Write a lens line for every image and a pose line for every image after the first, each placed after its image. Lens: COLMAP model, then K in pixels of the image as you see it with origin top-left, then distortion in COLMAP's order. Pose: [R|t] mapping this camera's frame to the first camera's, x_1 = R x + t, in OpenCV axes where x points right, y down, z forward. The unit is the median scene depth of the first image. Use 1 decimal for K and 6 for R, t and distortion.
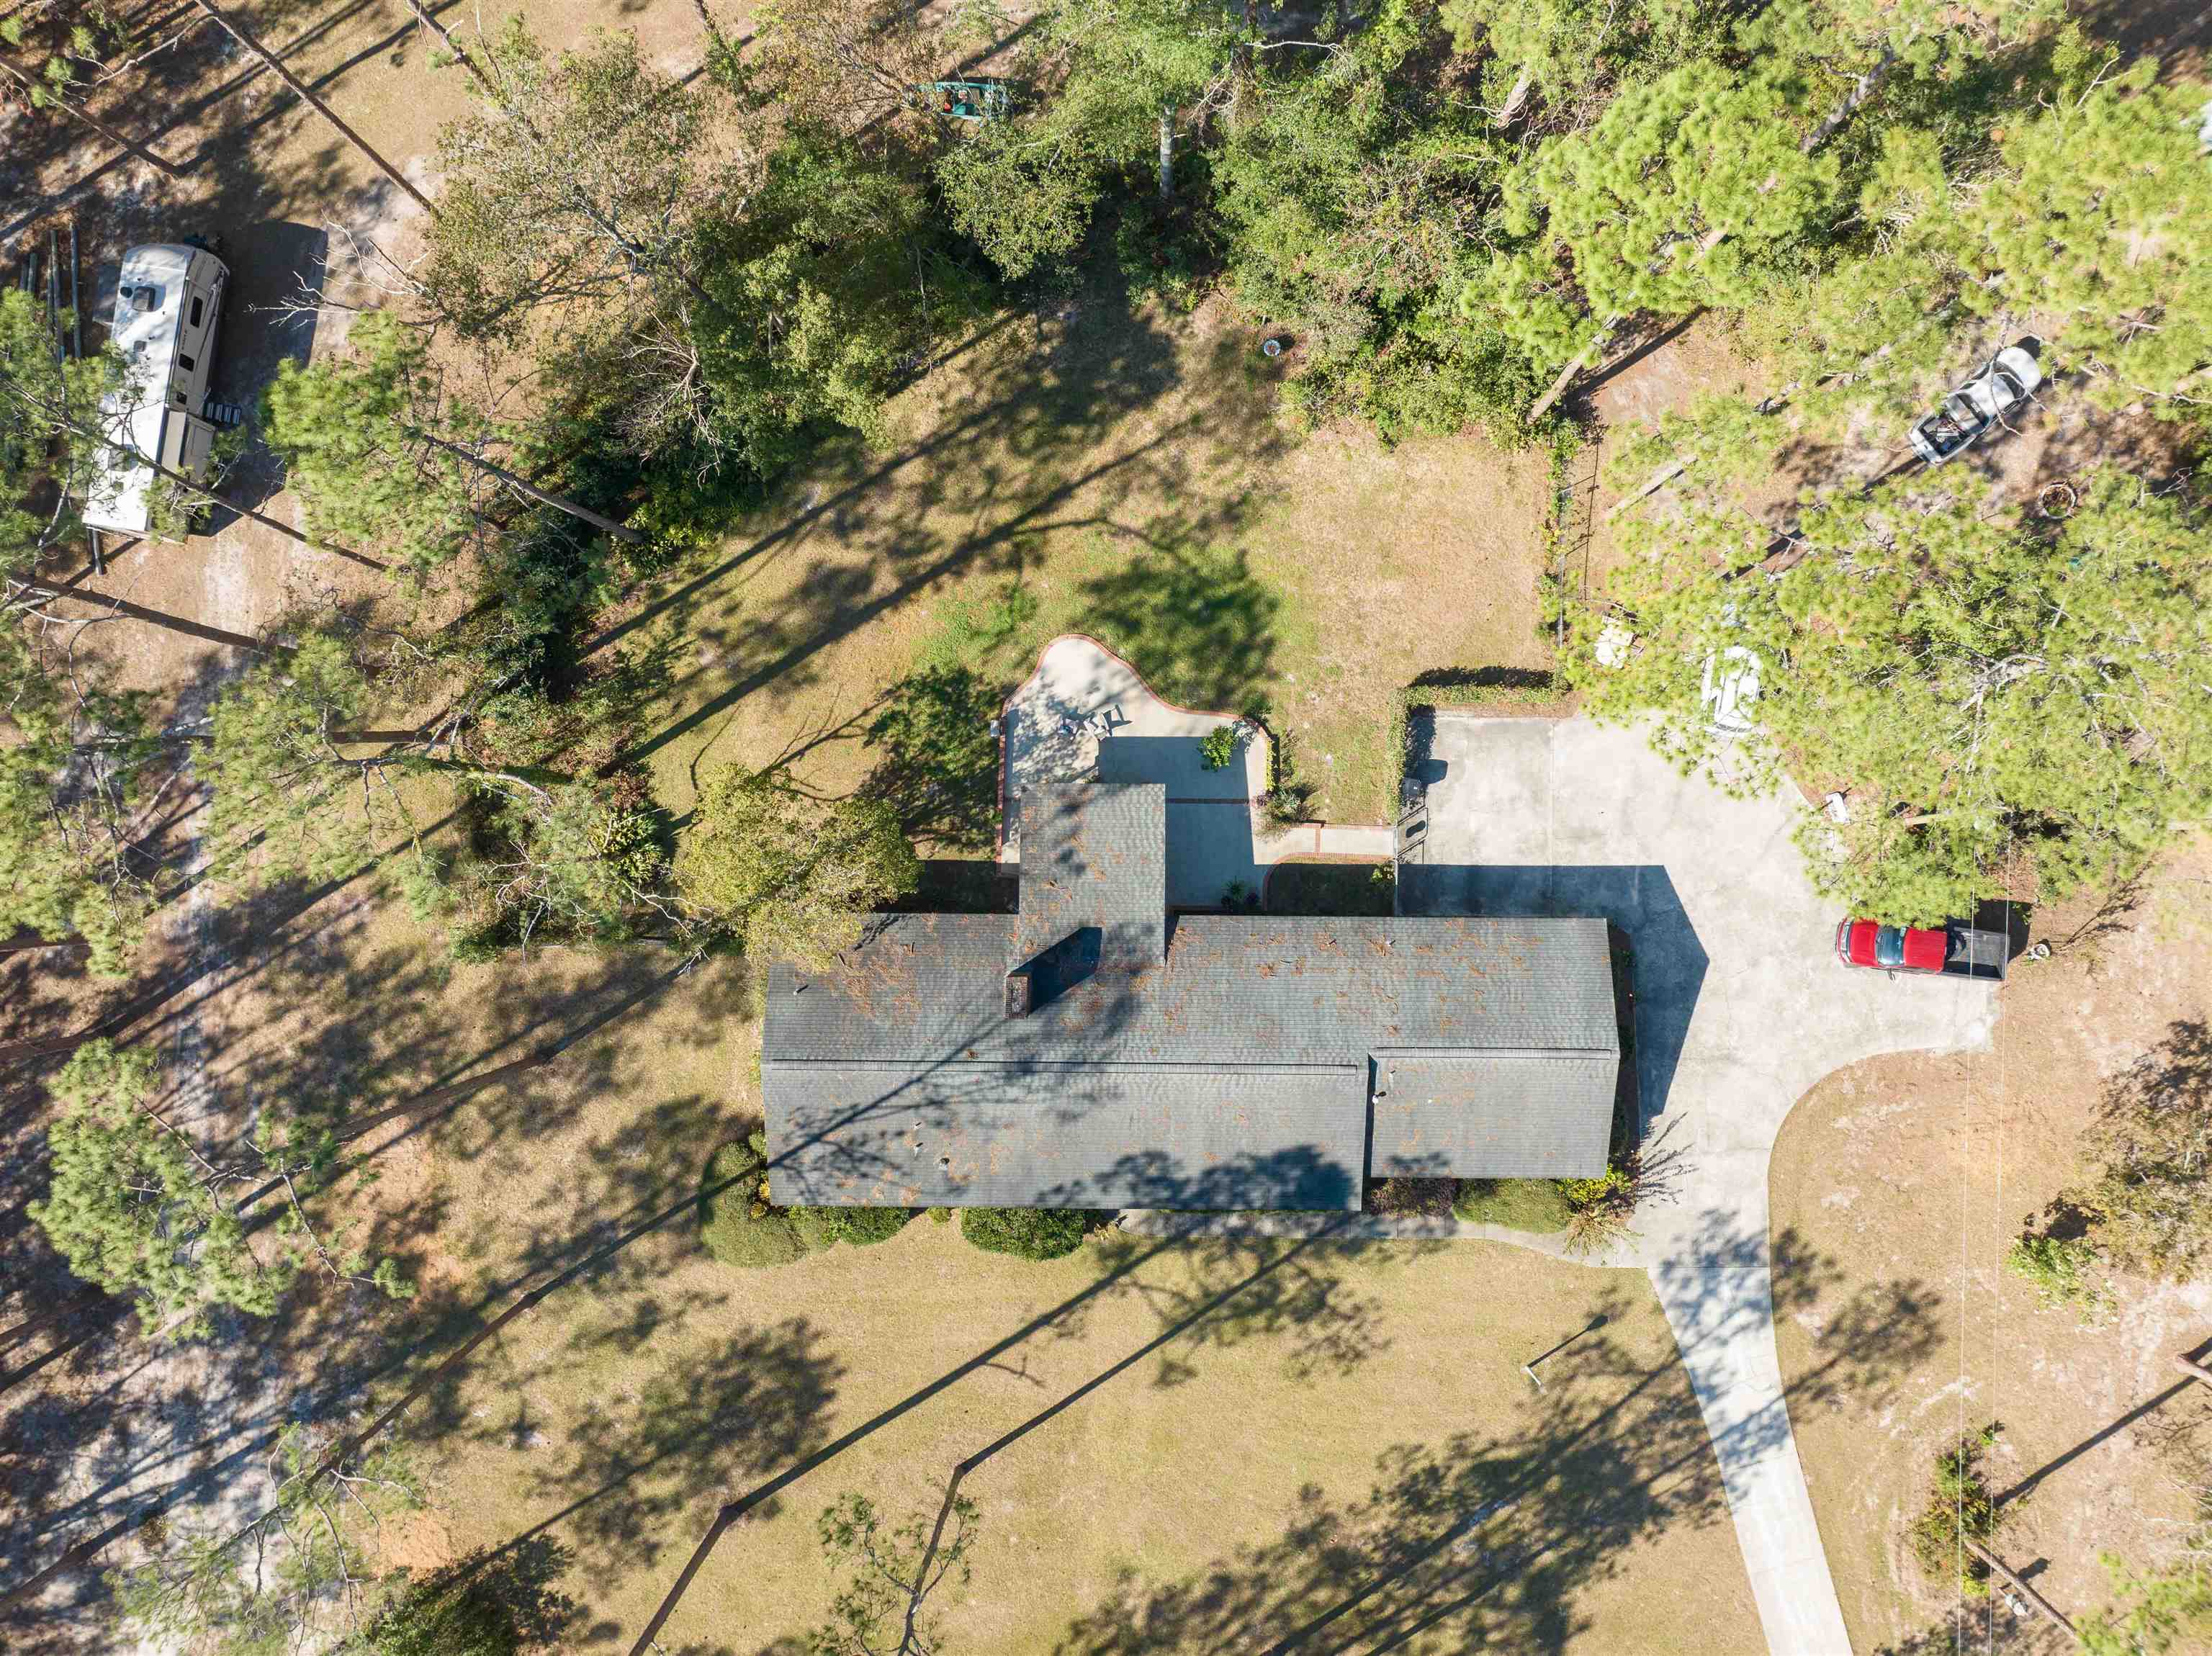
lens RADIAL K [[1560.6, 0, 1106.0], [0, 1560.6, 828.0], [0, 0, 1]] dist [-0.062805, 0.022236]
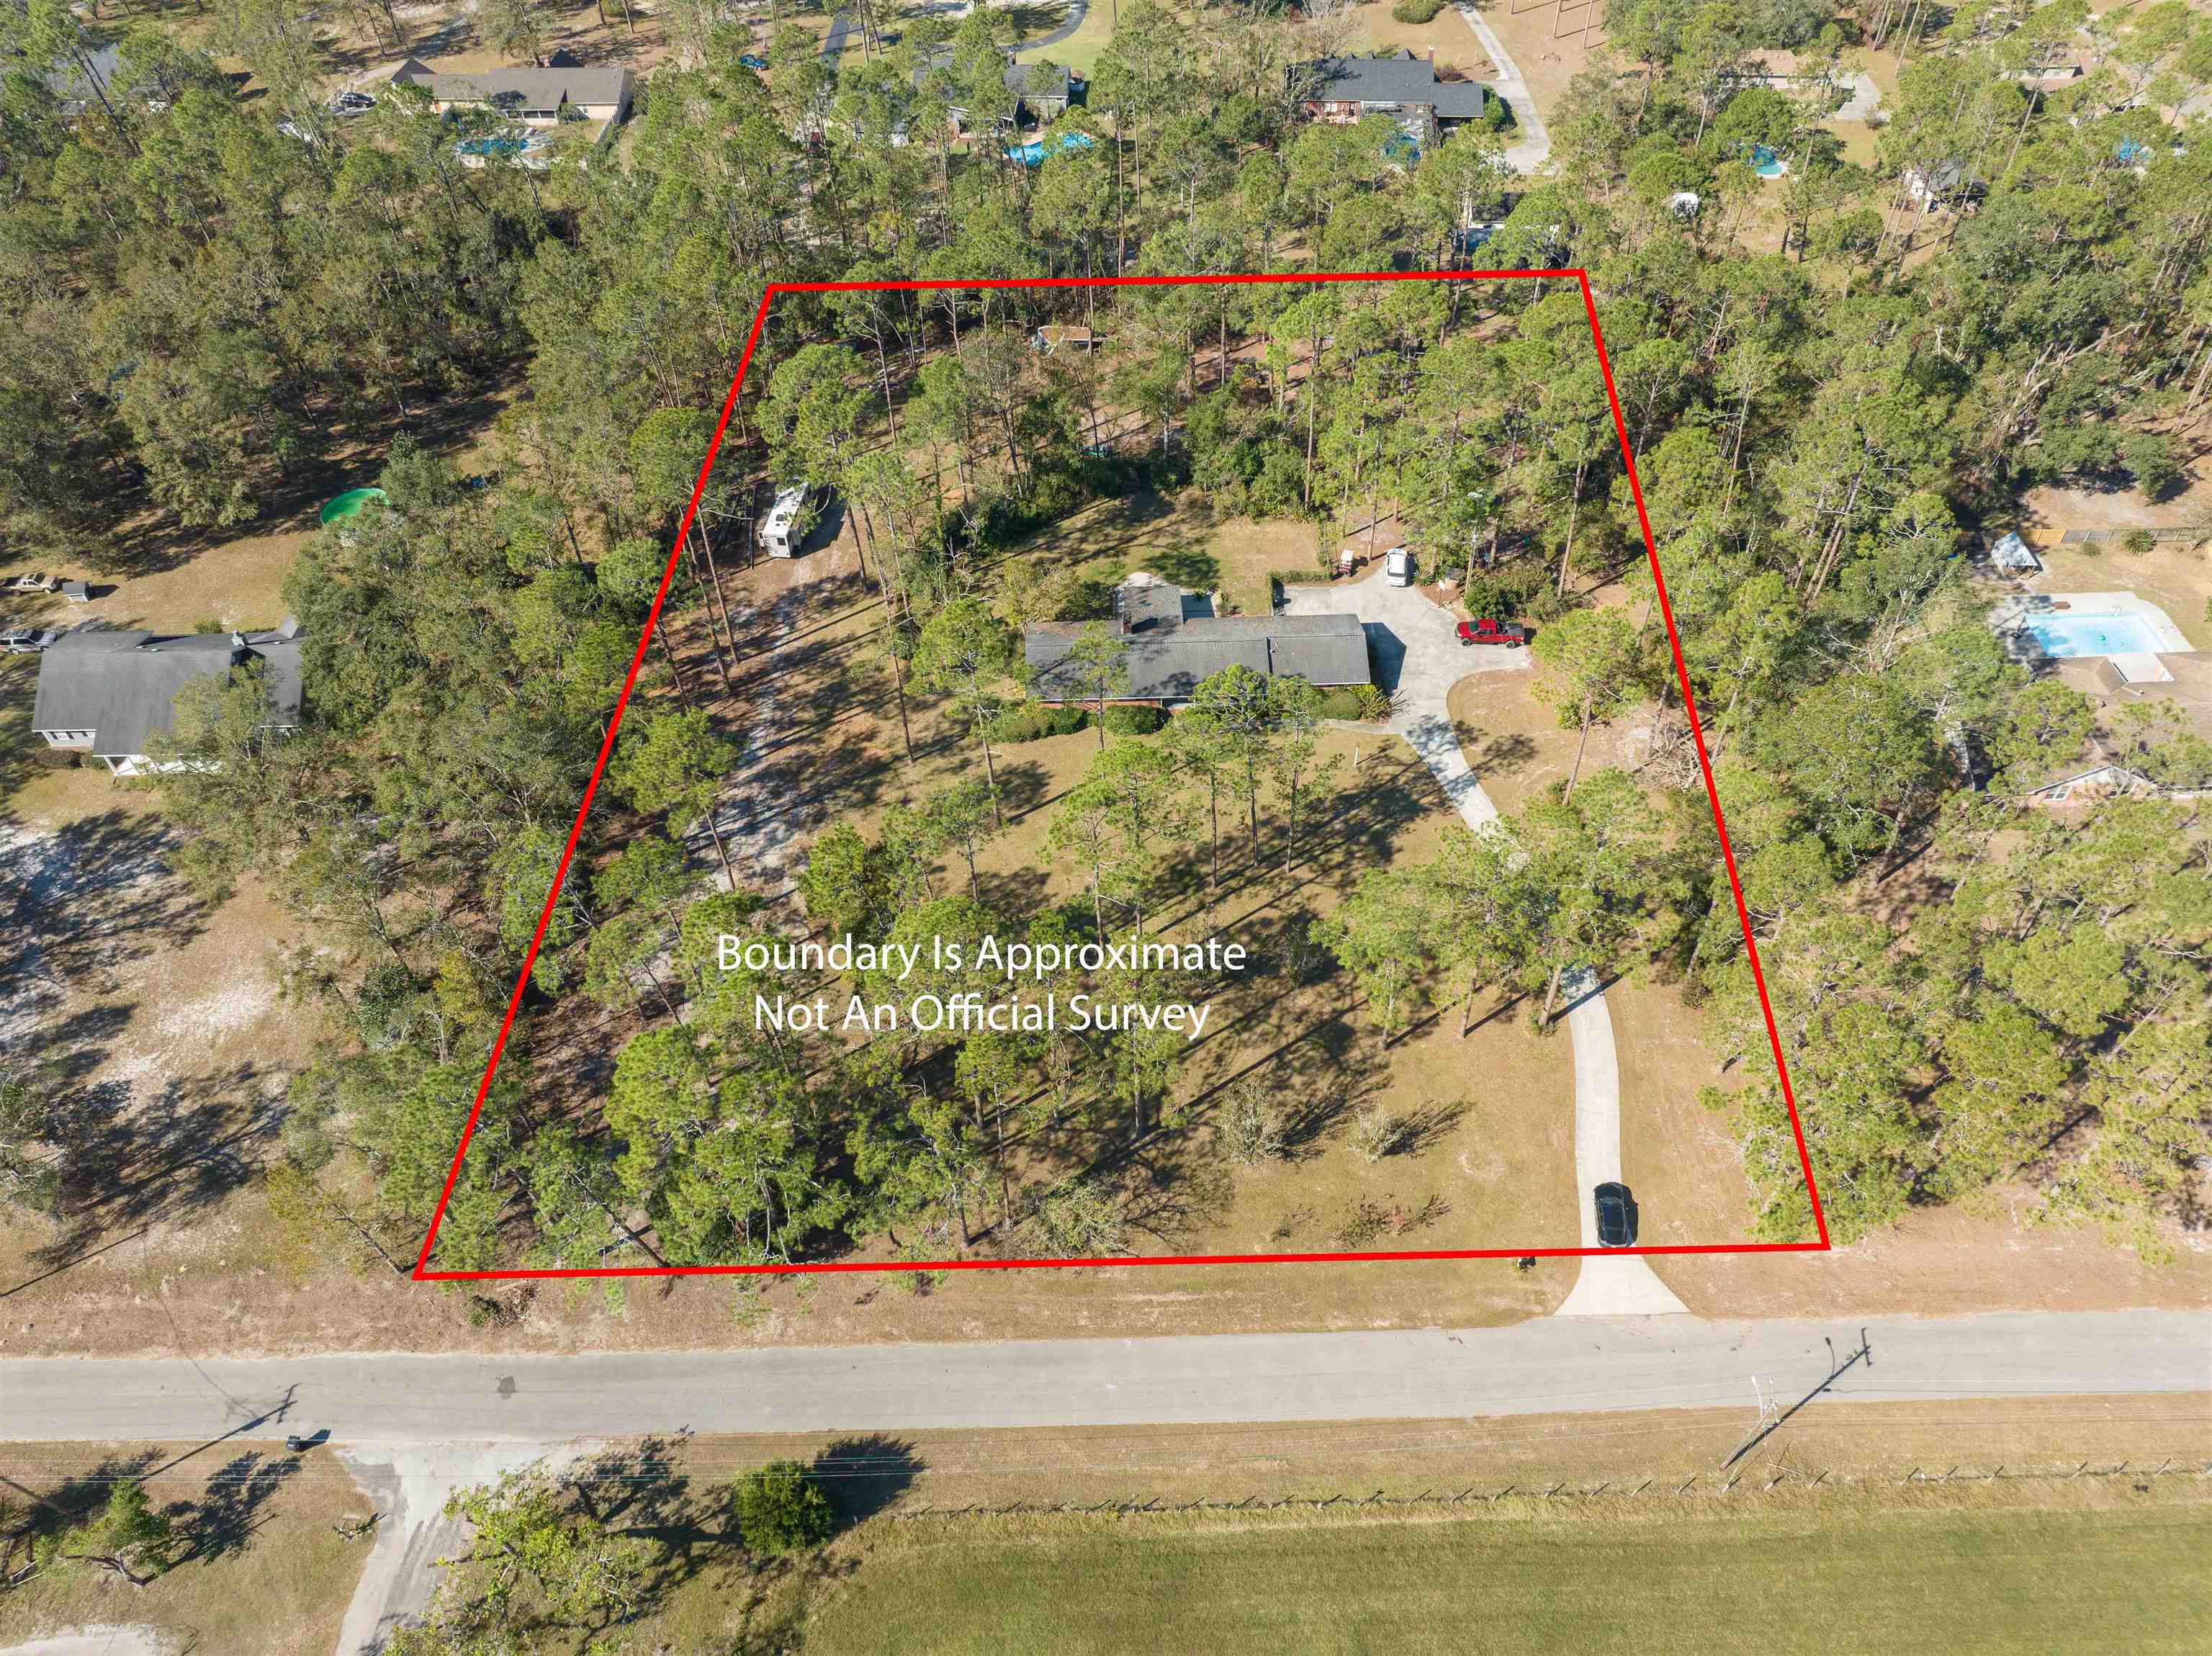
lens RADIAL K [[1560.6, 0, 1106.0], [0, 1560.6, 828.0], [0, 0, 1]] dist [-0.062805, 0.022236]
pose [[0.999573, -0.021686, 0.019585, -0.137375], [0.029221, 0.743302, -0.668317, 1.910355], [-0.000065, 0.668604, 0.743618, -0.628665]]
